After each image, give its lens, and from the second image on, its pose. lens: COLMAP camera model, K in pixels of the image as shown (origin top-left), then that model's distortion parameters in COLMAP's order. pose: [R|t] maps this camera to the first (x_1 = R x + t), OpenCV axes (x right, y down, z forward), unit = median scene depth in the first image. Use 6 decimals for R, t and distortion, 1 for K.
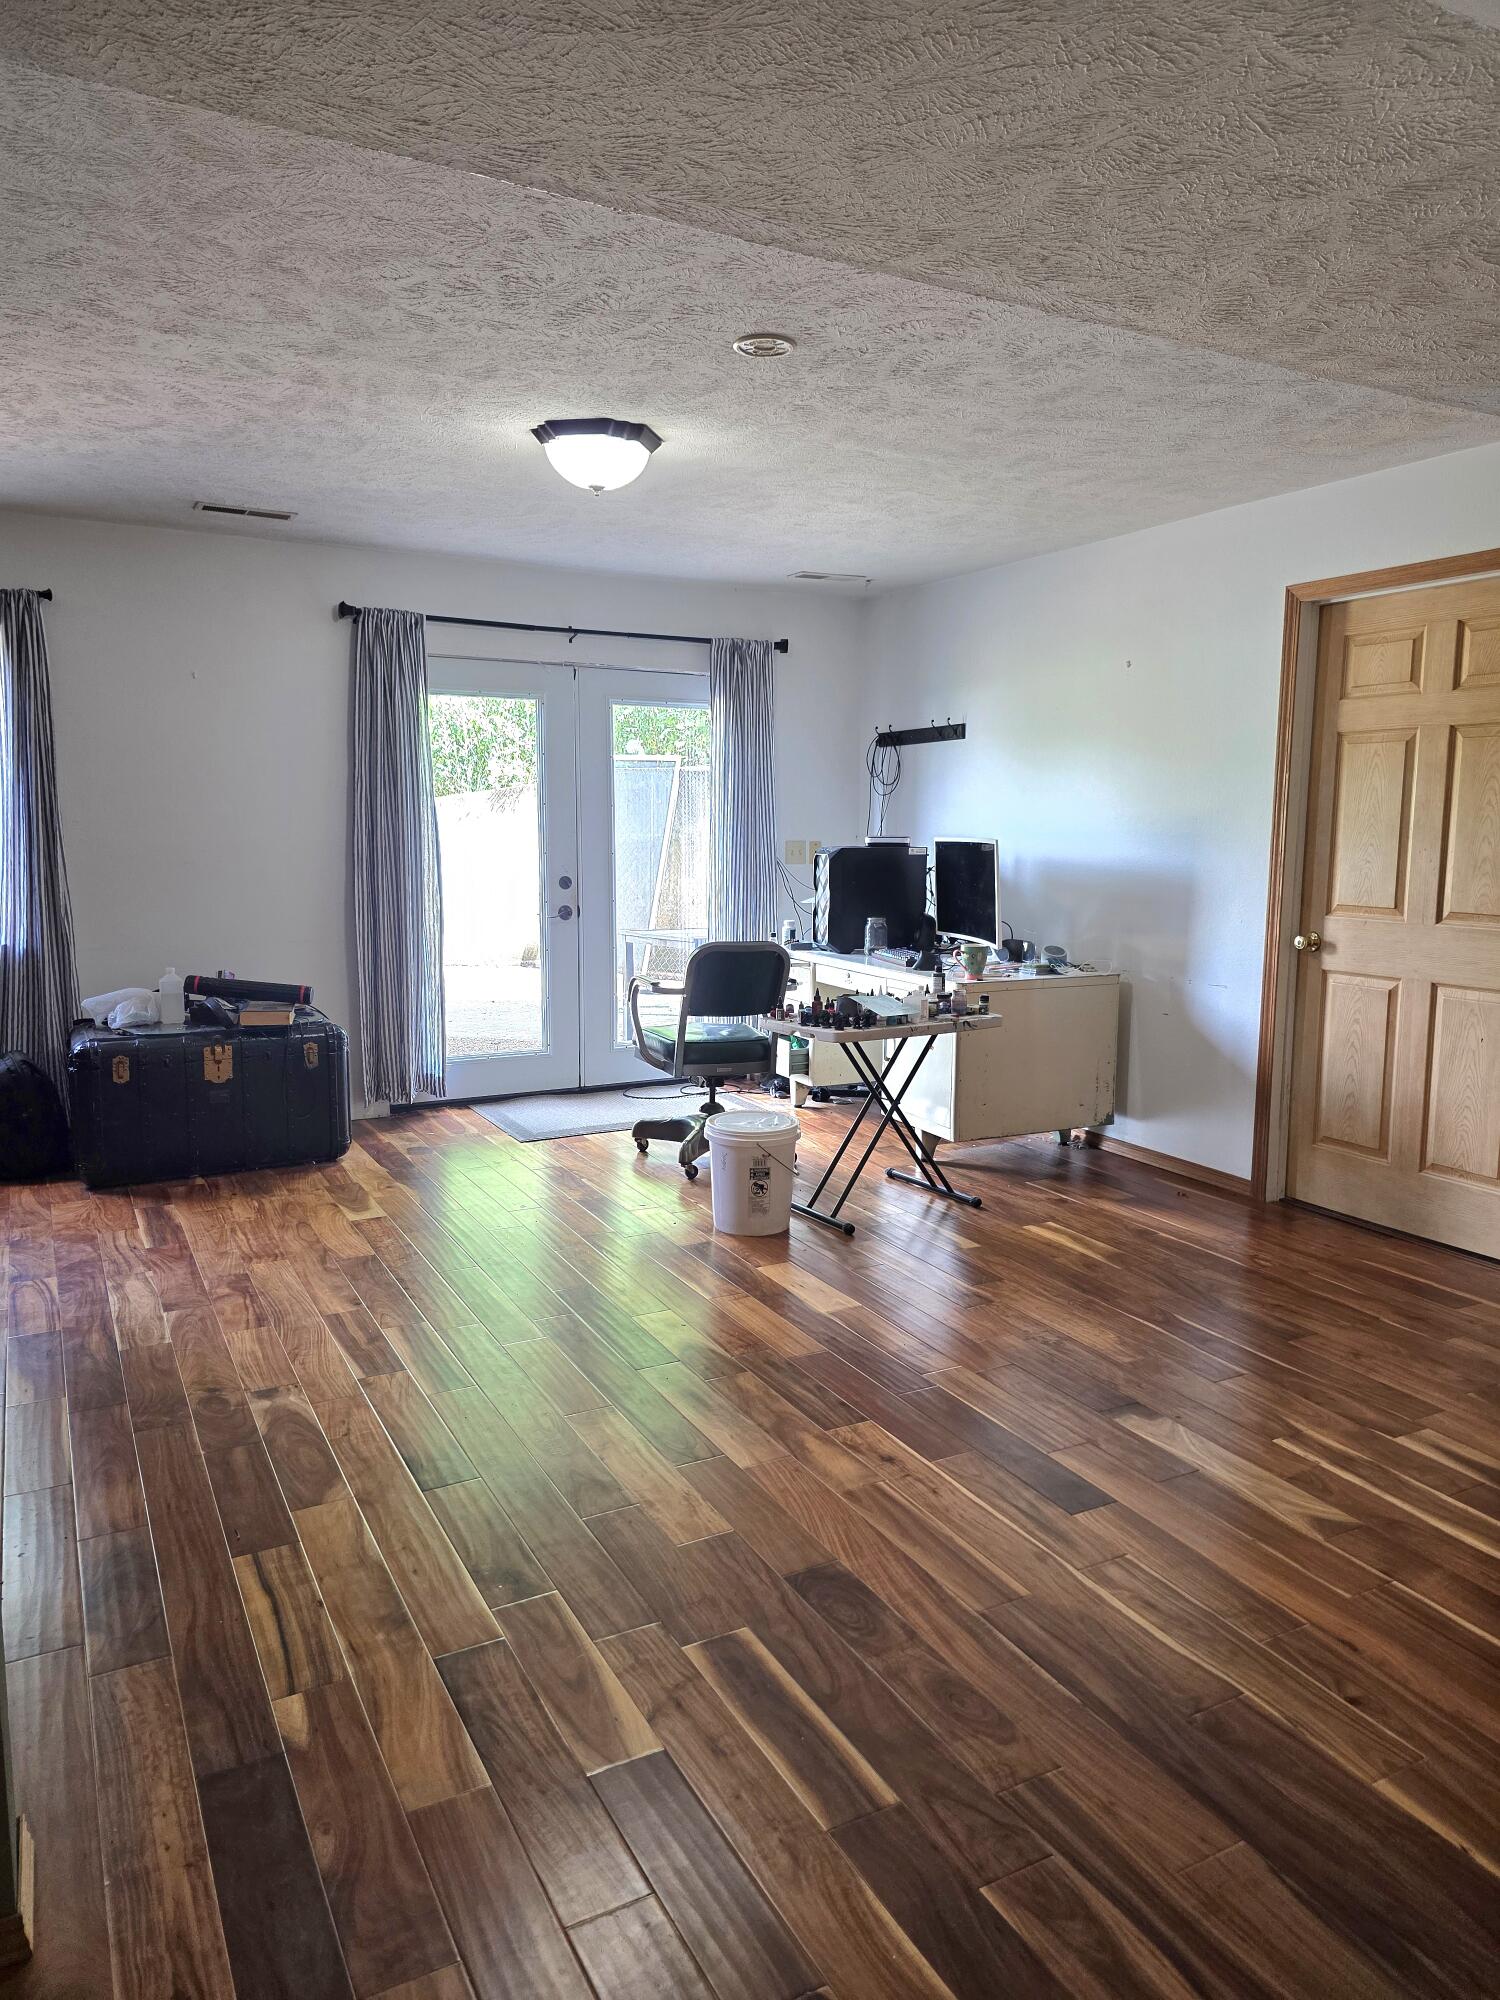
lens RADIAL K [[1302.1, 0, 753.3], [0, 1302.1, 949.2], [0, 0, 1]] dist [0.061907, -0.062236]
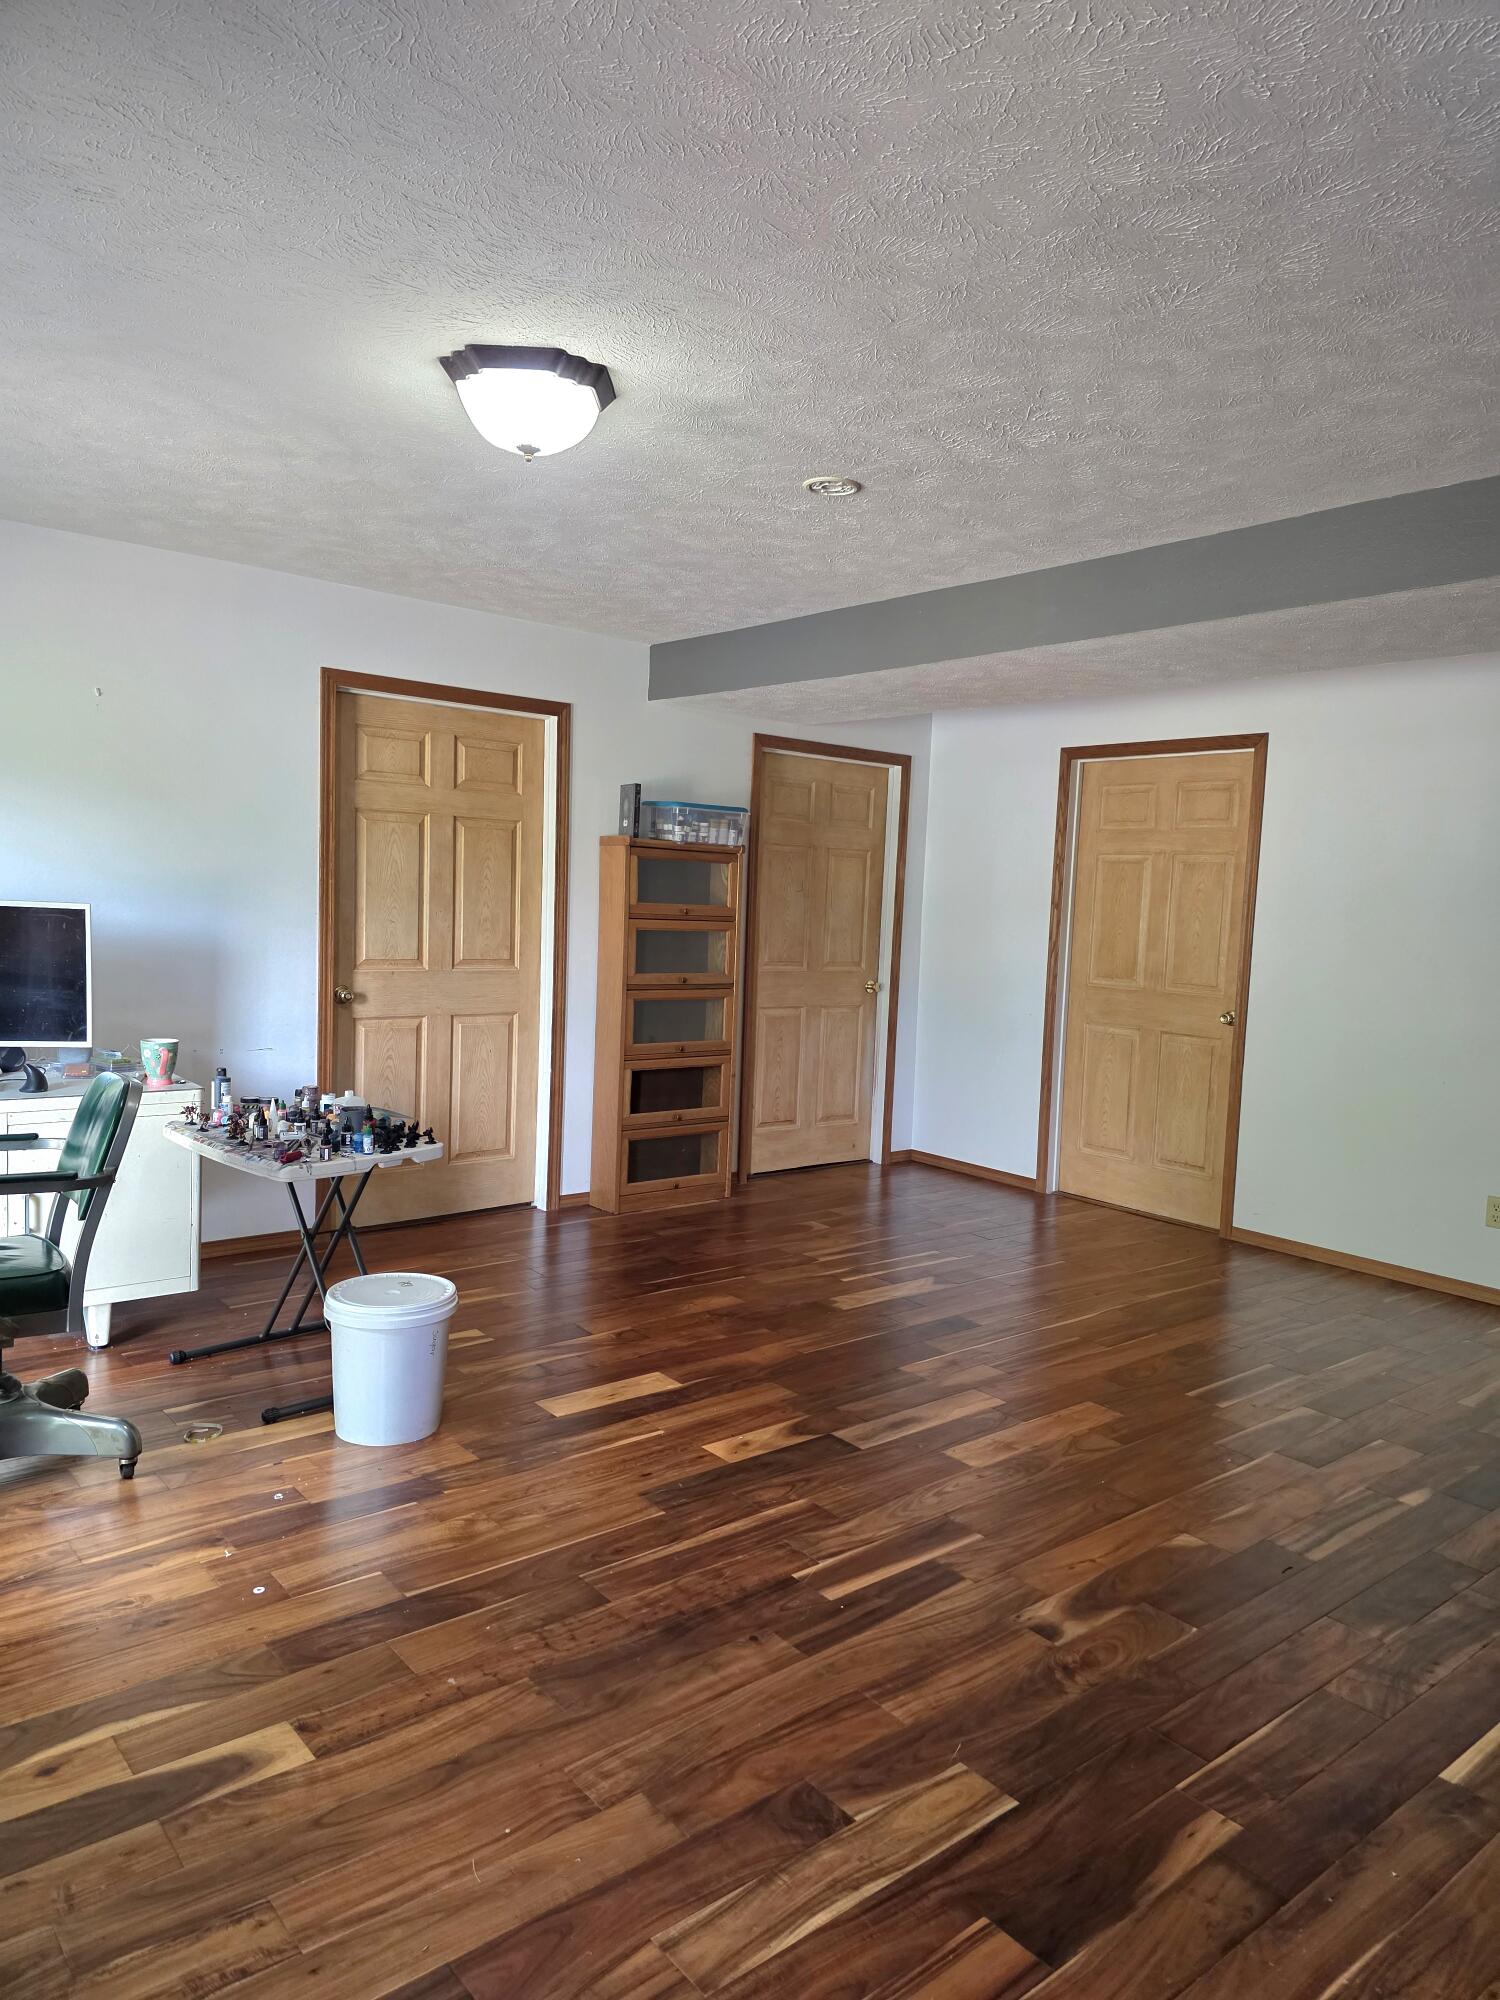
lens RADIAL K [[1340.9, 0, 741.8], [0, 1340.9, 995.9], [0, 0, 1]] dist [0.068900, -0.065257]
pose [[-0.176322, -0.091425, 0.980078, -0.823863], [0.058109, 0.992974, 0.103082, -0.112734], [-0.982616, 0.075127, -0.169771, 0.948296]]
